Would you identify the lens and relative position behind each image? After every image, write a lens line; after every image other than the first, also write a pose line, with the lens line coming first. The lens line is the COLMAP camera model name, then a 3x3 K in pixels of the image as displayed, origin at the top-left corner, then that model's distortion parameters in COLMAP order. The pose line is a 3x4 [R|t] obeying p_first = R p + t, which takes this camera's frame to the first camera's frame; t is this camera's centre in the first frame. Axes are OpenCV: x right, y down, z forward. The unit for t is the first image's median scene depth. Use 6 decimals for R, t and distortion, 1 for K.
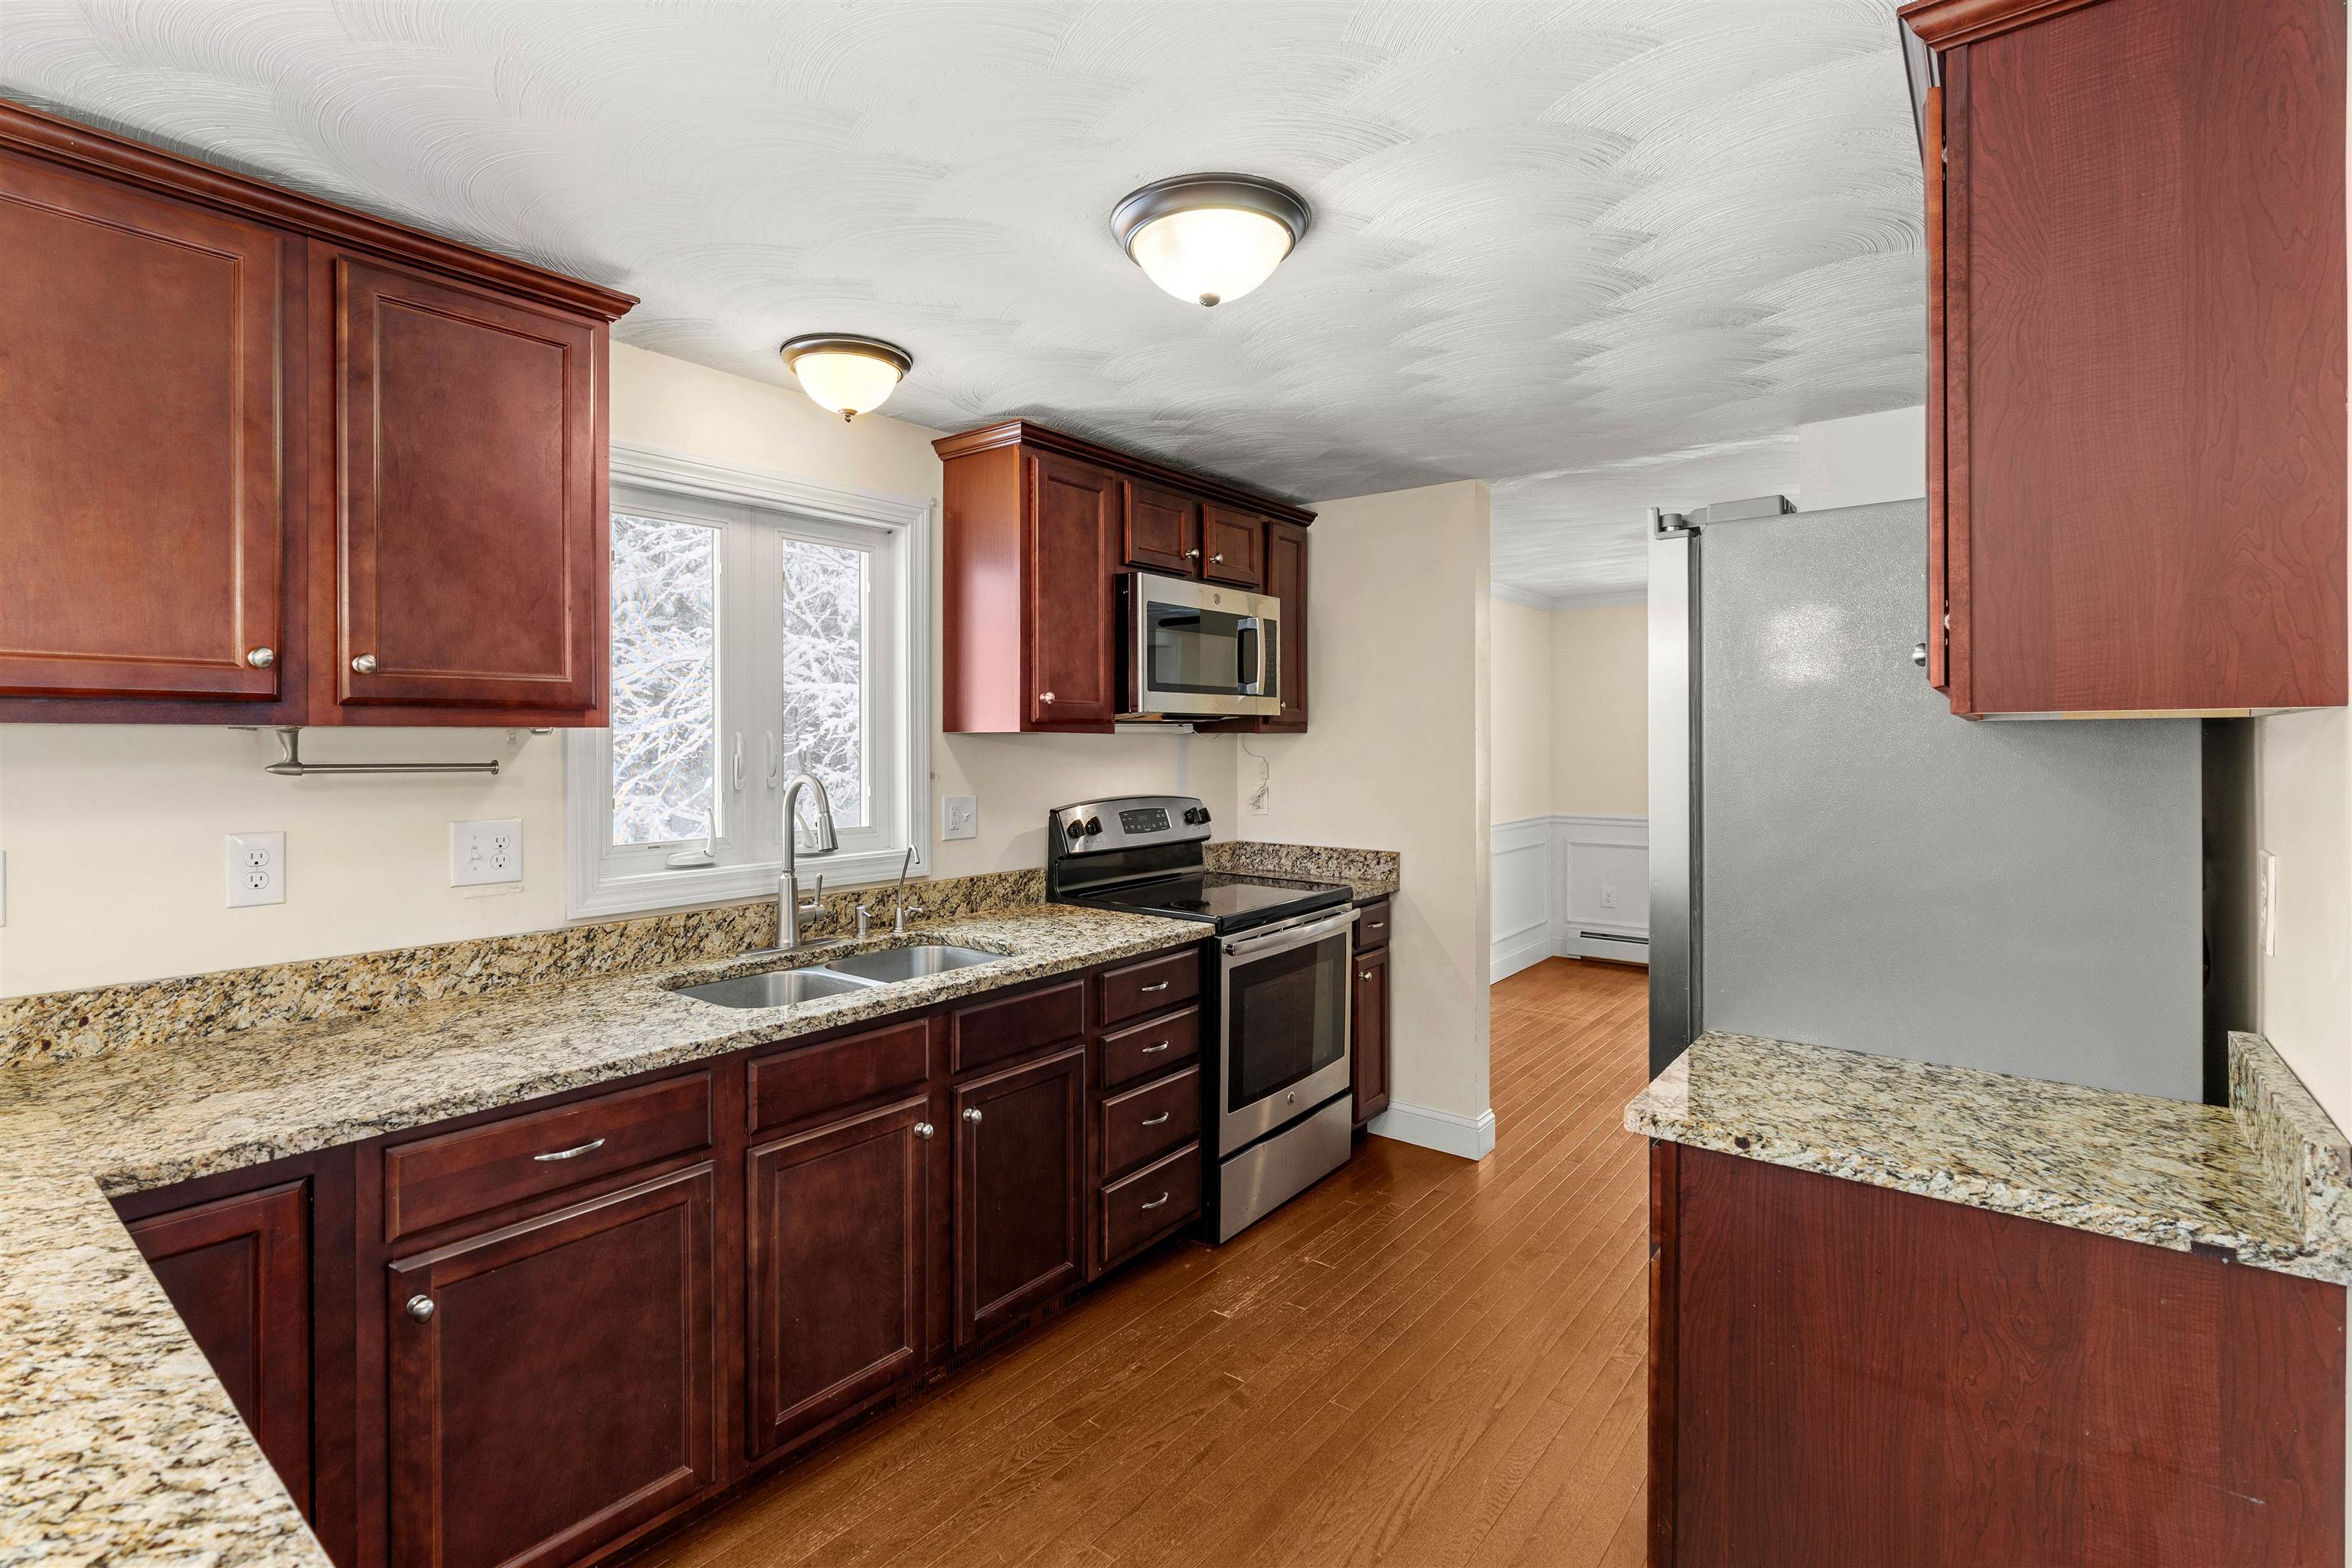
lens RADIAL K [[1072.1, 0, 1132.3], [0, 1072.1, 746.1], [0, 0, 1]] dist [-0.009947, 0.004785]
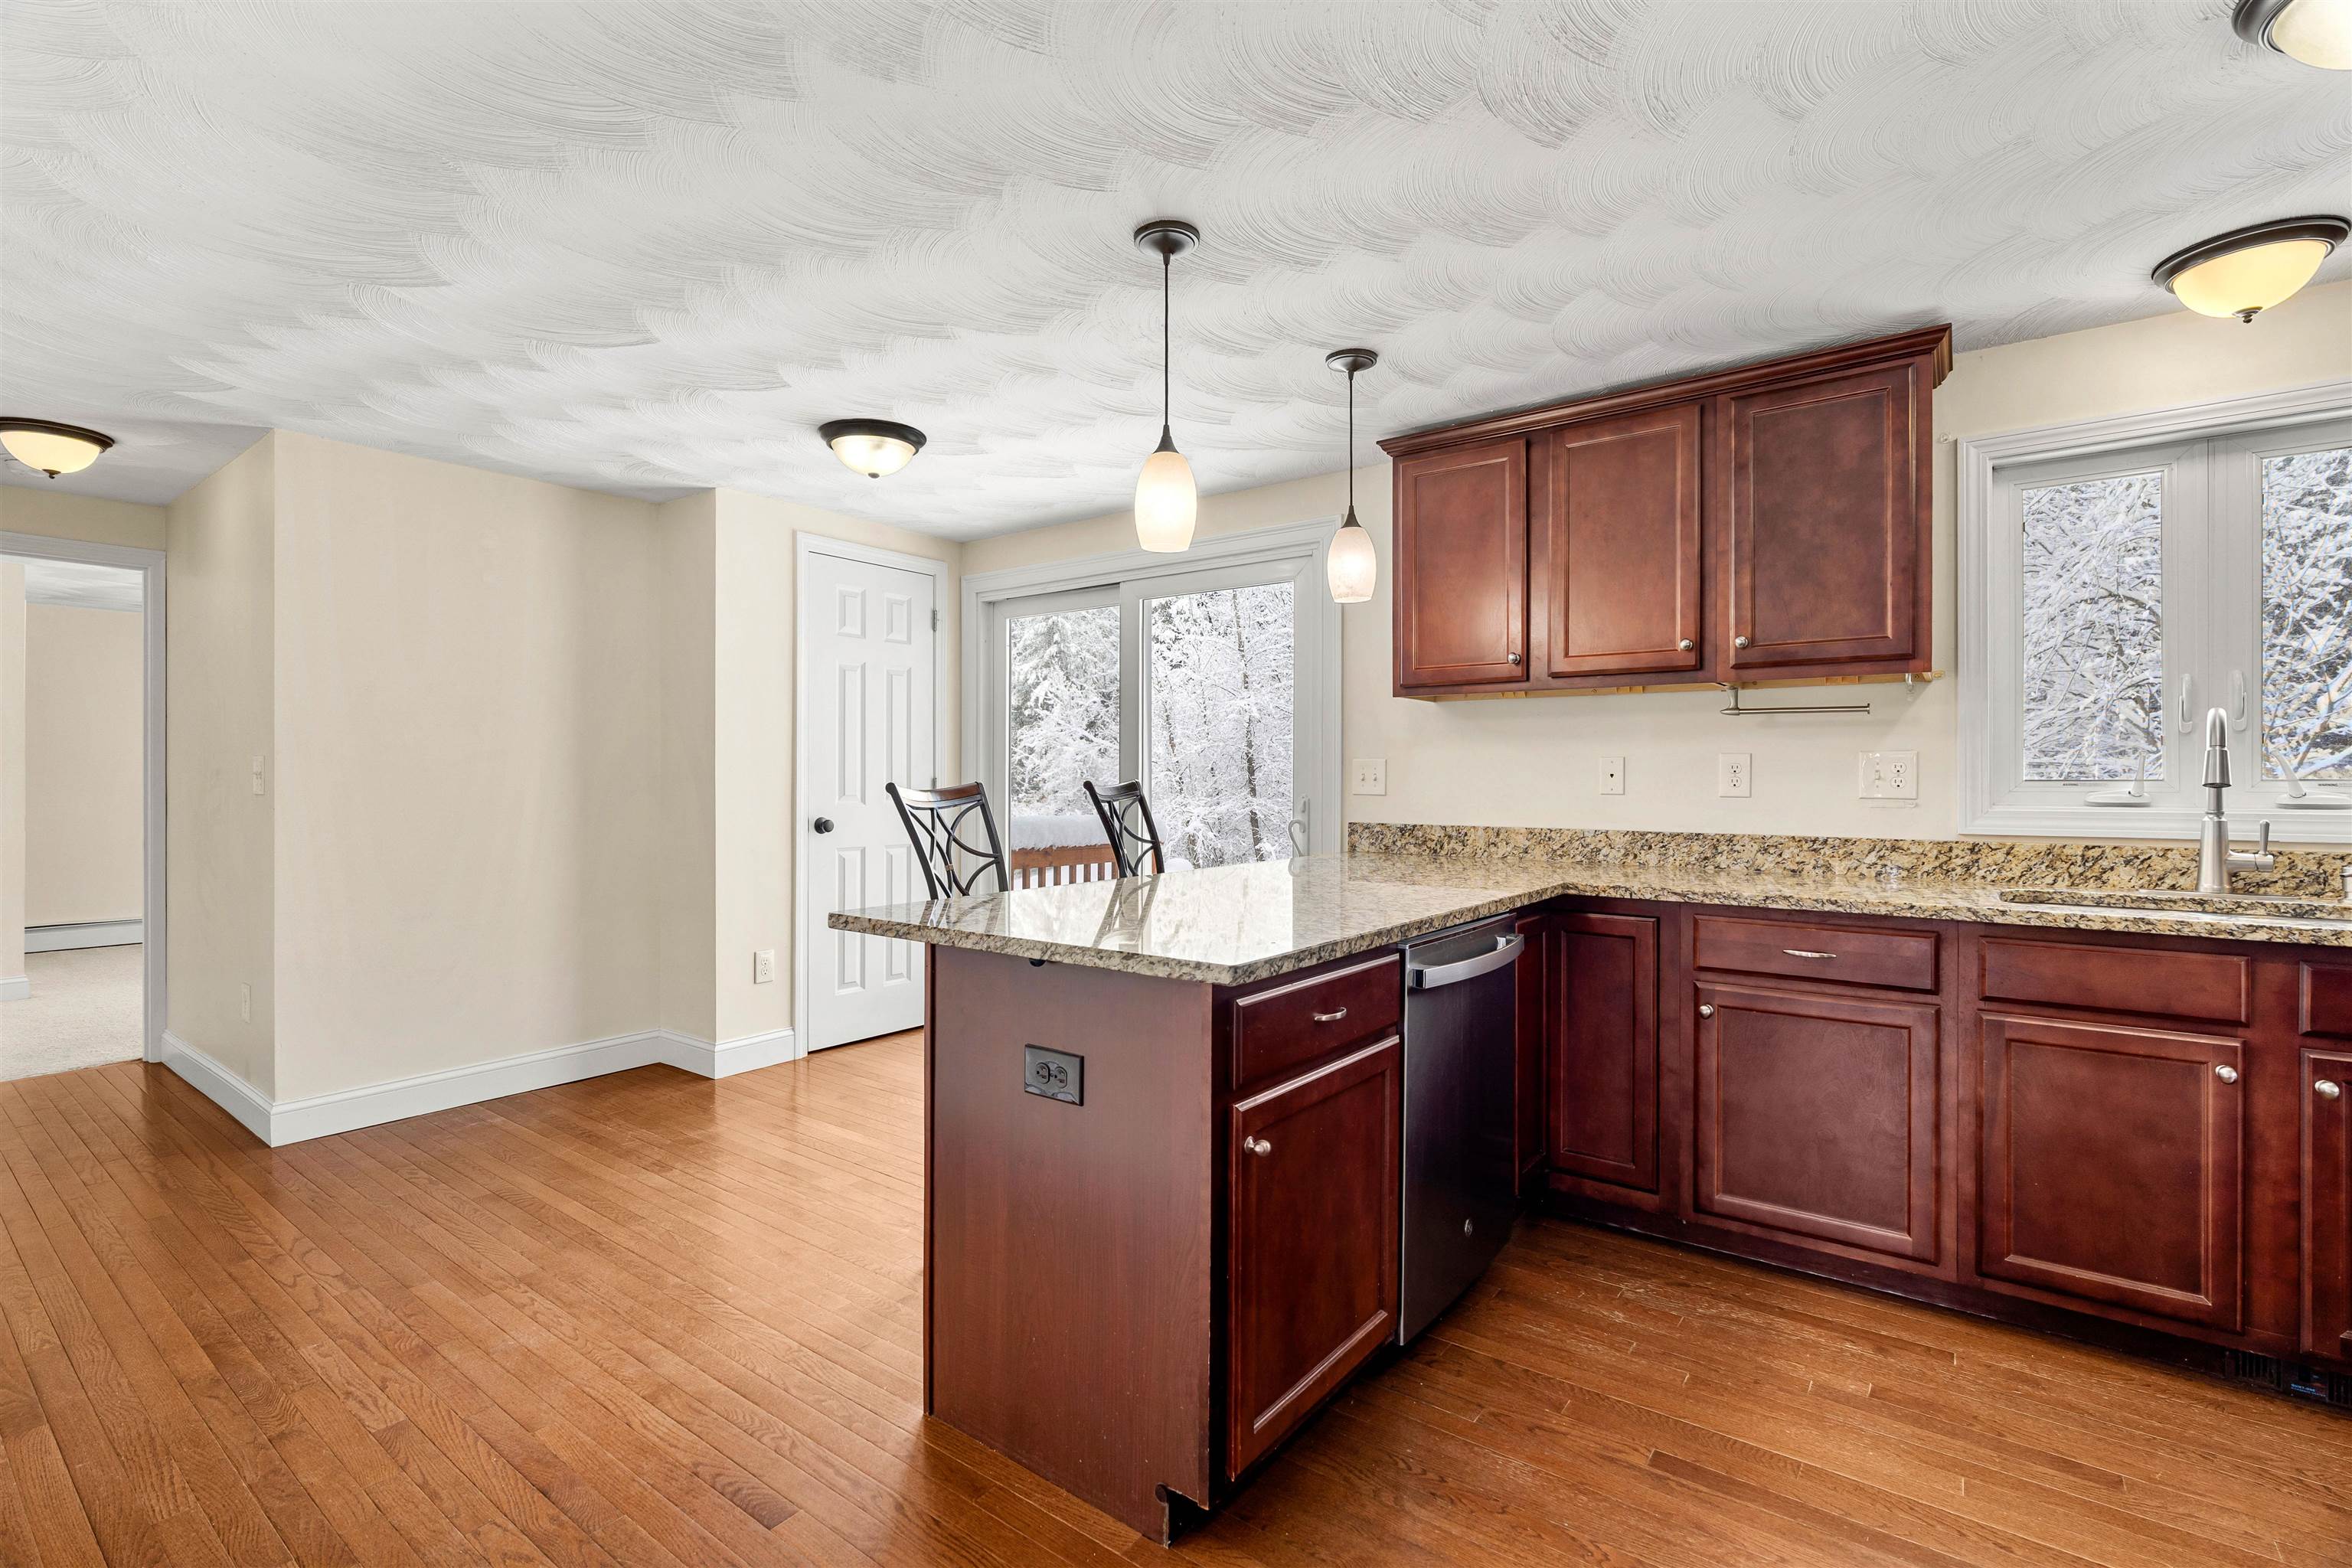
lens RADIAL K [[1072.1, 0, 1159.1], [0, 1072.1, 778.6], [0, 0, 1]] dist [-0.009947, 0.004785]
pose [[0.040161, 0.002765, -0.999189, 0.686005], [-0.005048, 0.999984, 0.002564, 0.103084], [0.999180, 0.004940, 0.040175, 0.033084]]
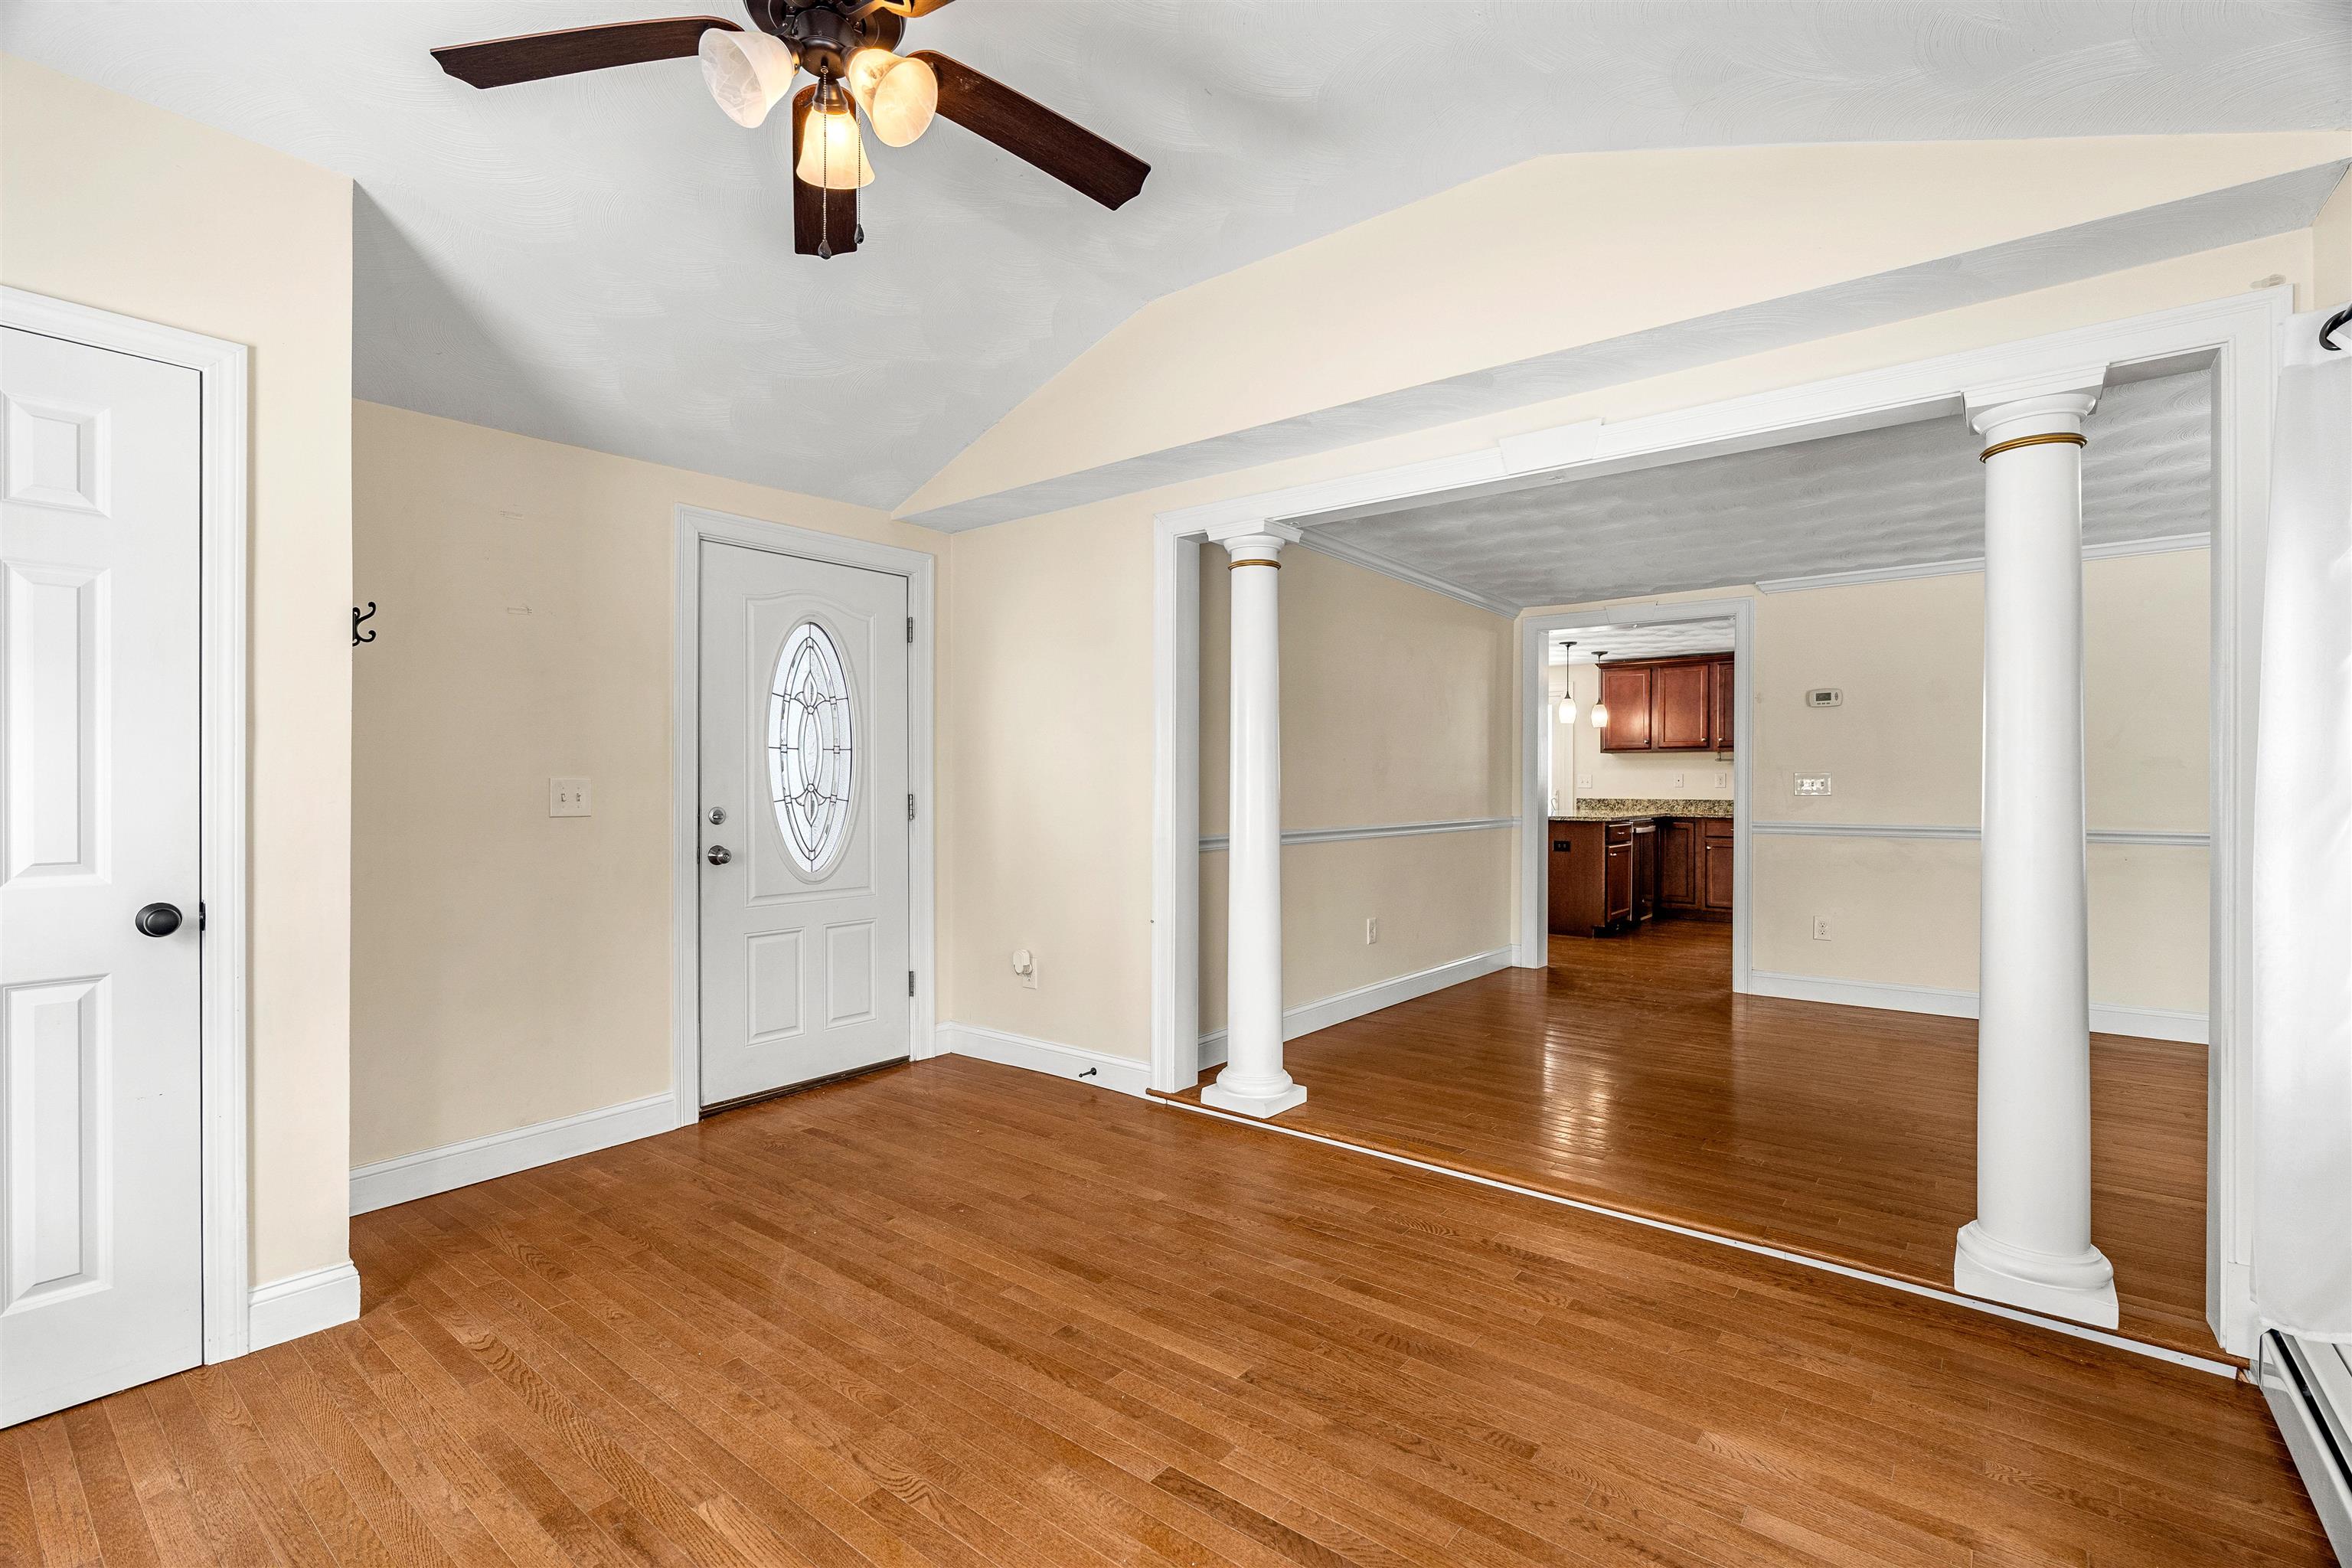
lens RADIAL K [[1072.1, 0, 1168.7], [0, 1072.1, 783.0], [0, 0, 1]] dist [-0.009947, 0.004785]
pose [[0.014791, 0.005234, -0.999877, 3.548034], [-0.003112, 0.999982, 0.005188, 0.093922], [0.999886, 0.003035, 0.014807, -1.418370]]
